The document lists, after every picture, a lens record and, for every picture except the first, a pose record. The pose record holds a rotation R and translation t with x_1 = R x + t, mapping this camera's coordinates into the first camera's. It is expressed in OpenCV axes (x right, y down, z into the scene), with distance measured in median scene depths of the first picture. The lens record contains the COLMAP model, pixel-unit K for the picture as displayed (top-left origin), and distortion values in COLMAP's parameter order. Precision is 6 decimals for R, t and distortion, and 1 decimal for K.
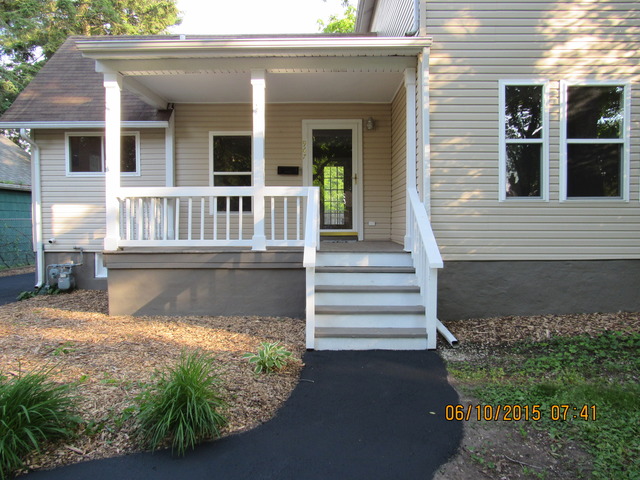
lens RADIAL K [[462.3, 0, 320.0], [0, 462.3, 240.0], [0, 0, 1]] dist [-0.003803, 0.002690]
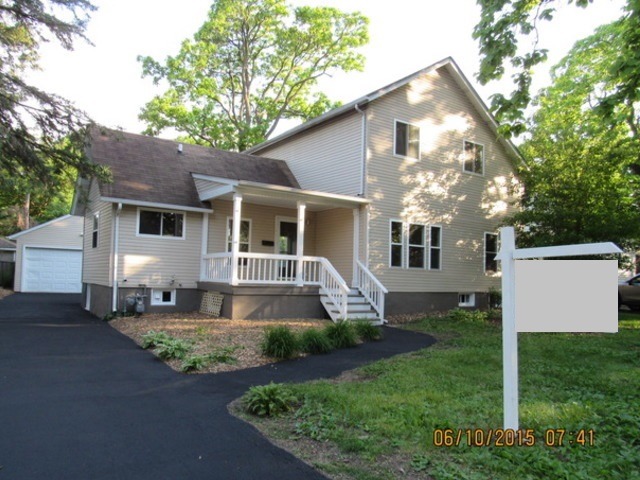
lens RADIAL K [[462.3, 0, 320.0], [0, 462.3, 240.0], [0, 0, 1]] dist [-0.003803, 0.002690]
pose [[0.824272, 0.075128, 0.561187, -1.249156], [-0.010085, 0.992948, -0.118117, 0.060127], [-0.566104, 0.091701, 0.819218, -0.777392]]
